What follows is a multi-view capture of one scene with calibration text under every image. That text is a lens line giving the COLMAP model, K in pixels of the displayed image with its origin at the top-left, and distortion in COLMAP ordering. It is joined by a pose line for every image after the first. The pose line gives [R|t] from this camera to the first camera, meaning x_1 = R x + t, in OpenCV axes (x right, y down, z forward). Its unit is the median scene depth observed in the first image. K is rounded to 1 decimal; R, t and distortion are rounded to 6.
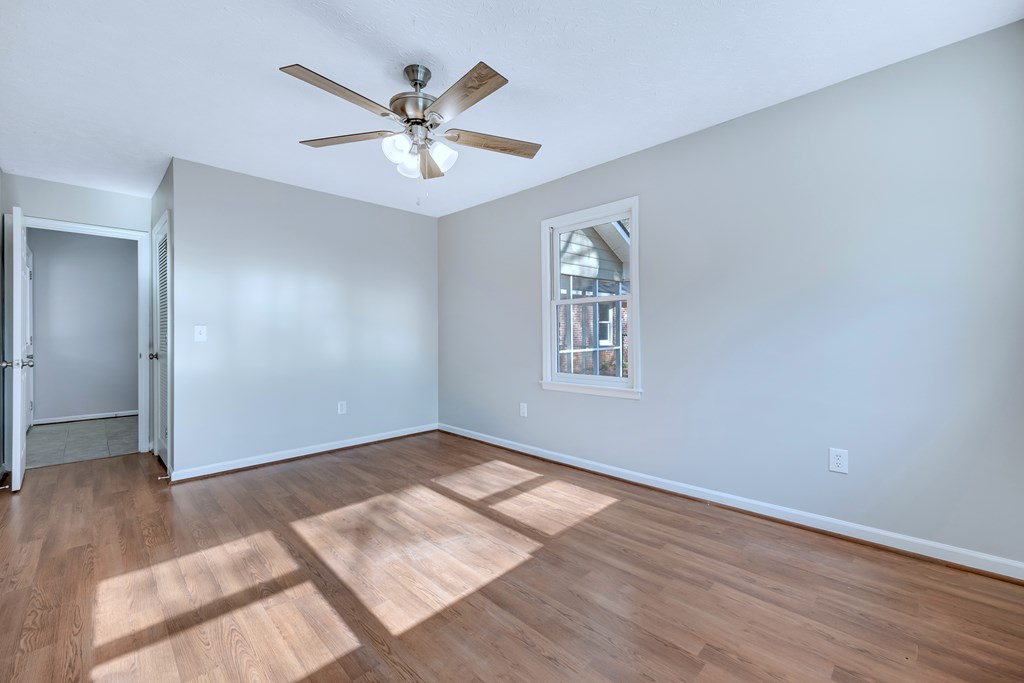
lens RADIAL K [[430.2, 0, 514.9], [0, 430.2, 331.4], [0, 0, 1]] dist [-0.000519, -0.000105]
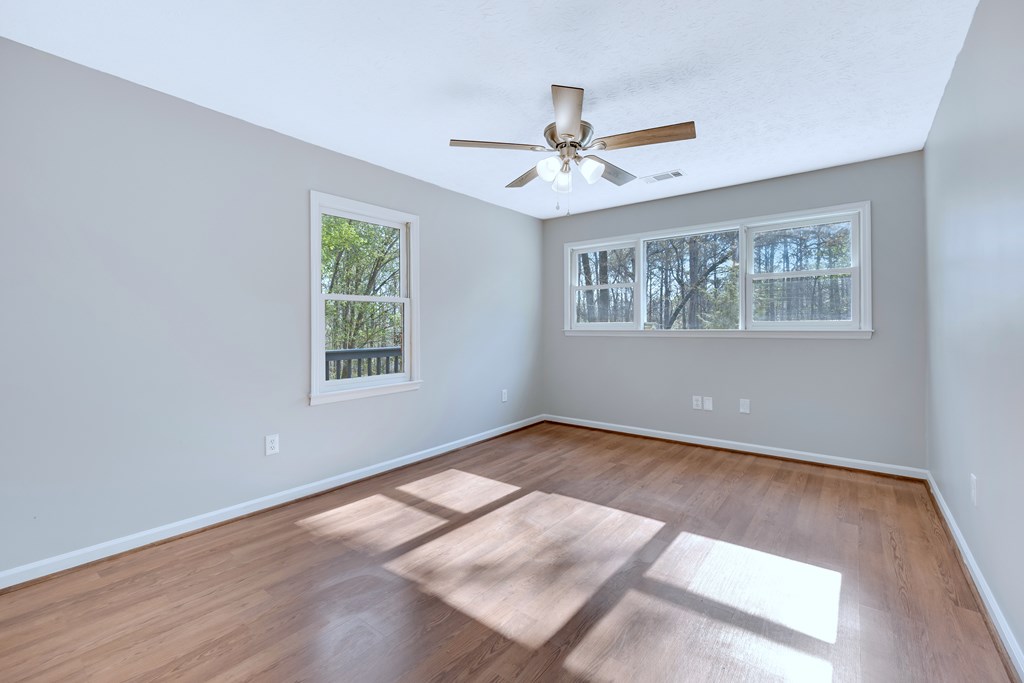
lens RADIAL K [[430.2, 0, 514.9], [0, 430.2, 331.4], [0, 0, 1]] dist [-0.000519, -0.000105]
pose [[-0.126654, 0.004092, 0.991939, -1.050603], [0.007587, 0.999966, -0.003156, 0.008876], [-0.991918, 0.007126, -0.126681, 1.033729]]
